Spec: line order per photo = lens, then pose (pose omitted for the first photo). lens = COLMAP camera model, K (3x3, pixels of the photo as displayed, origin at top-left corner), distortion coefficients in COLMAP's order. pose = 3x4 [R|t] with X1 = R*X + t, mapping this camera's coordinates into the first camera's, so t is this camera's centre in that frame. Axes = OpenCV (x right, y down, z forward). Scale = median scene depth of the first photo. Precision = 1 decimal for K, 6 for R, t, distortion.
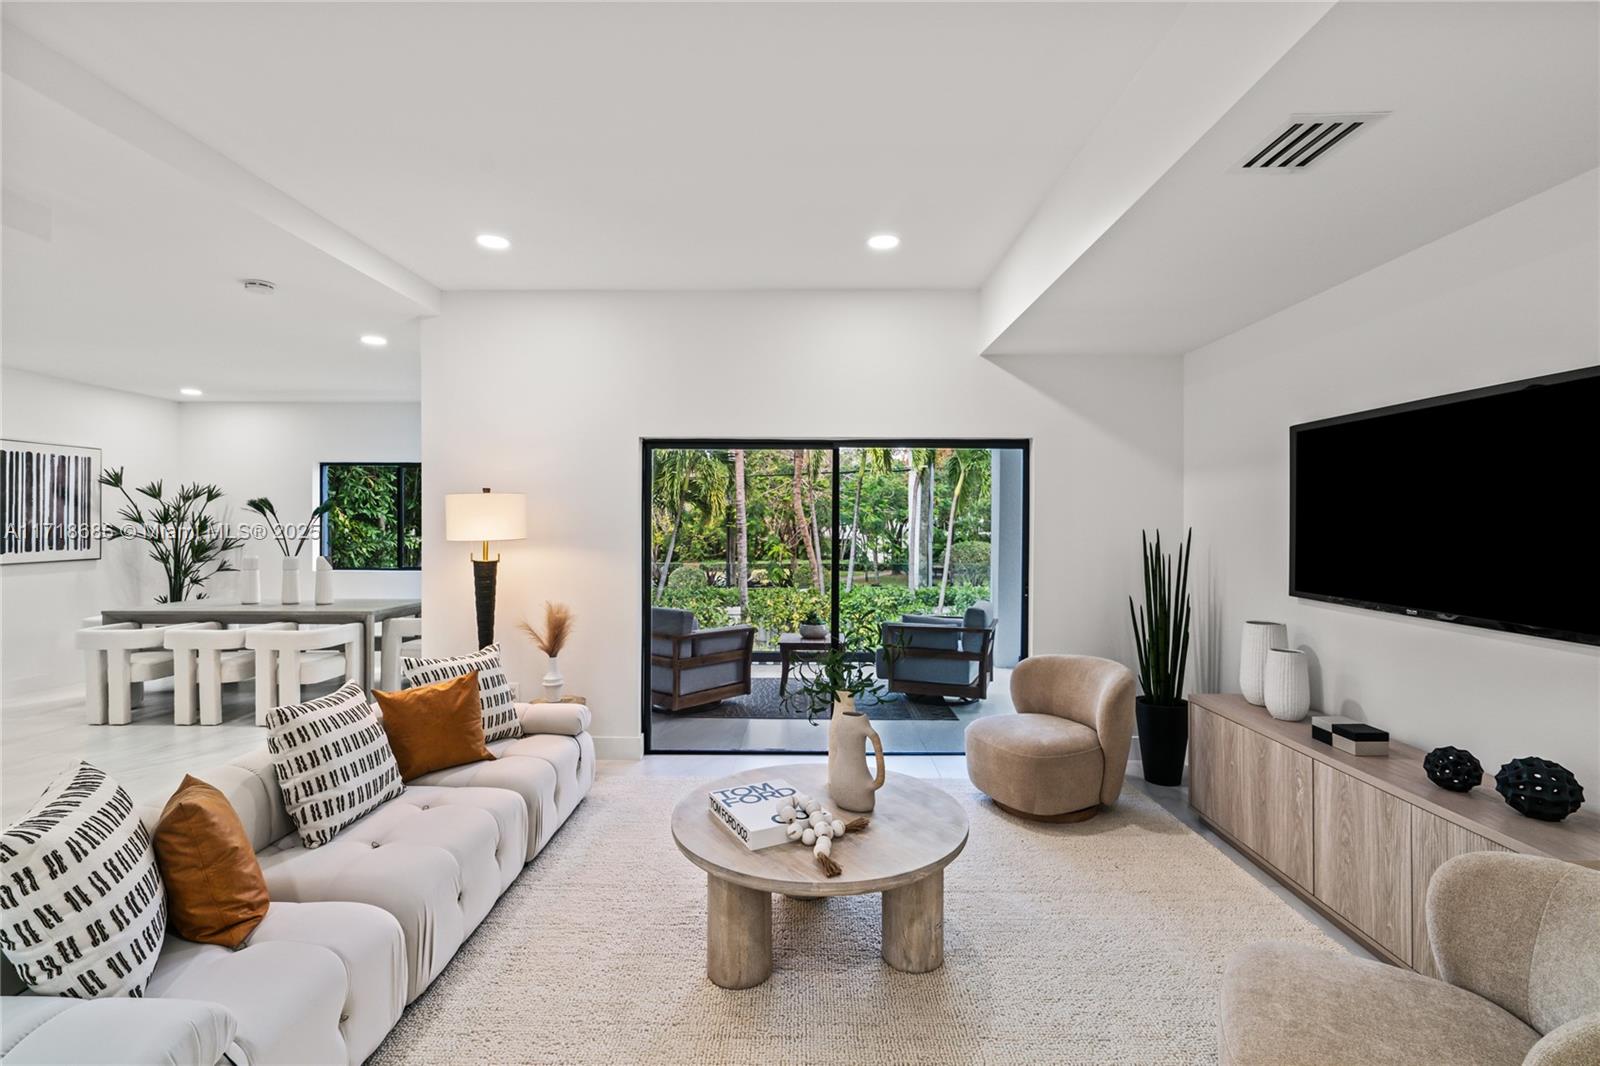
lens RADIAL K [[727.5, 0, 807.2], [0, 727.5, 532.3], [0, 0, 1]] dist [-0.009508, 0.004413]
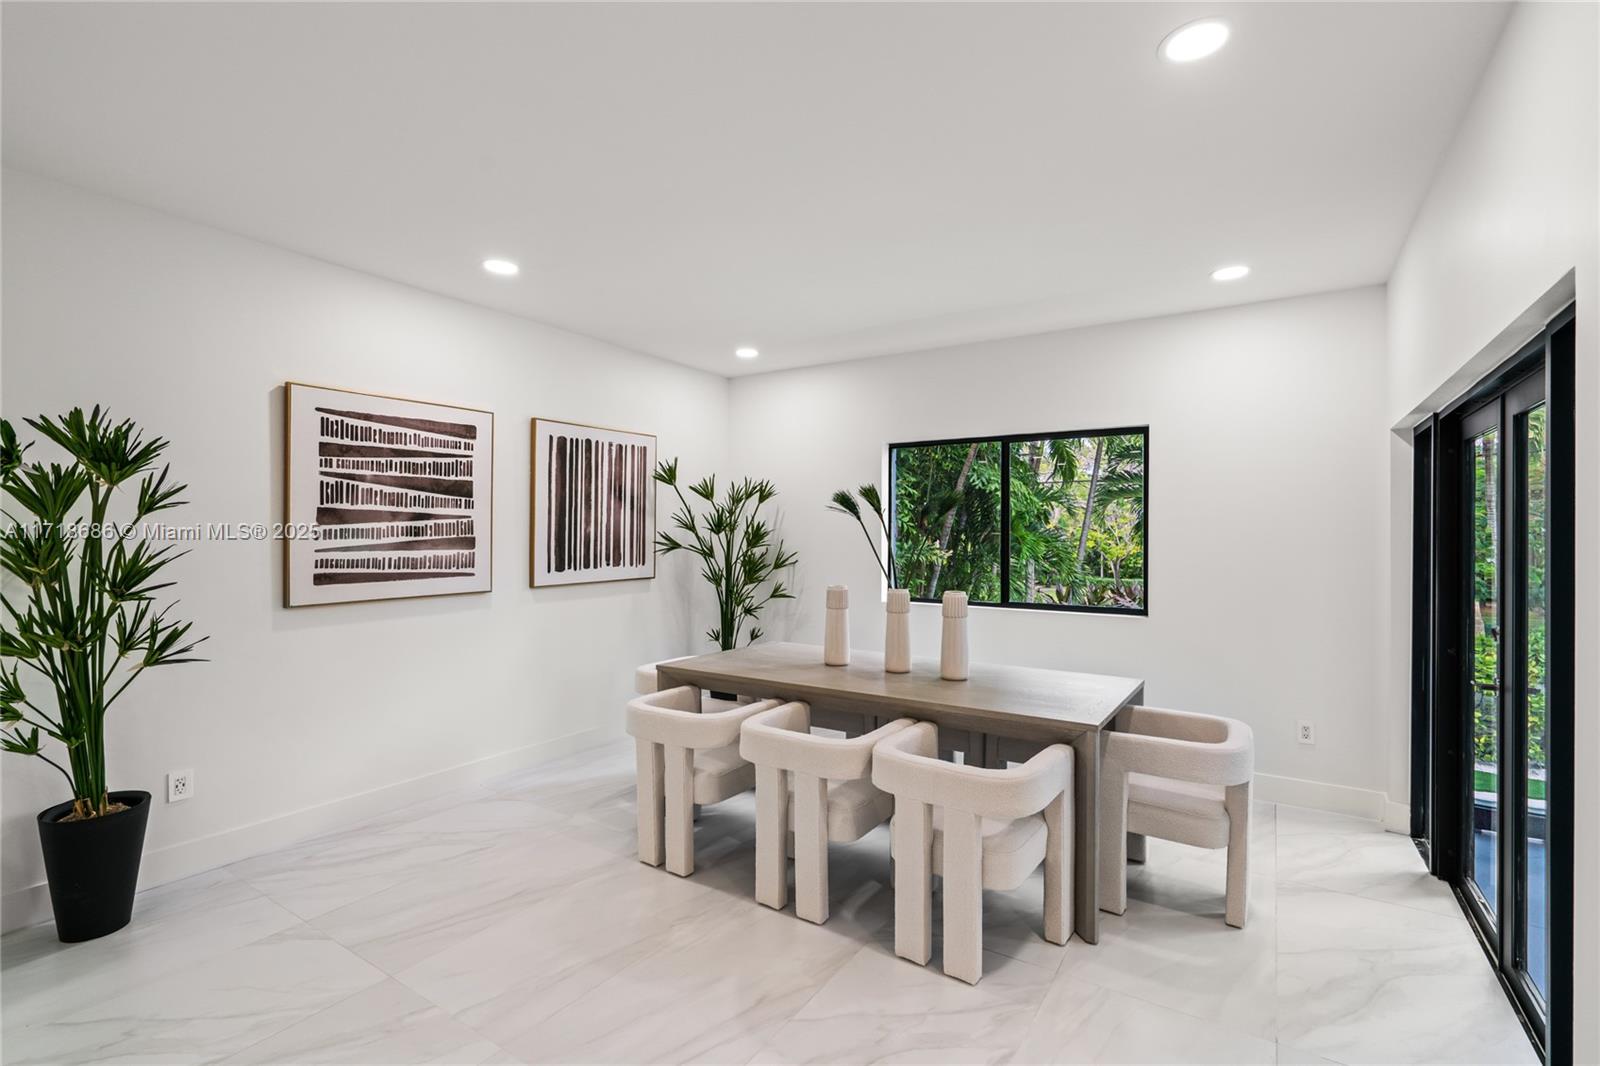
lens RADIAL K [[727.5, 0, 793.9], [0, 727.5, 529.7], [0, 0, 1]] dist [-0.009508, 0.004413]
pose [[0.837809, -0.003332, -0.545953, -0.421885], [-0.006520, 0.999849, -0.016108, -0.003318], [0.545924, 0.017055, 0.837661, 0.424619]]
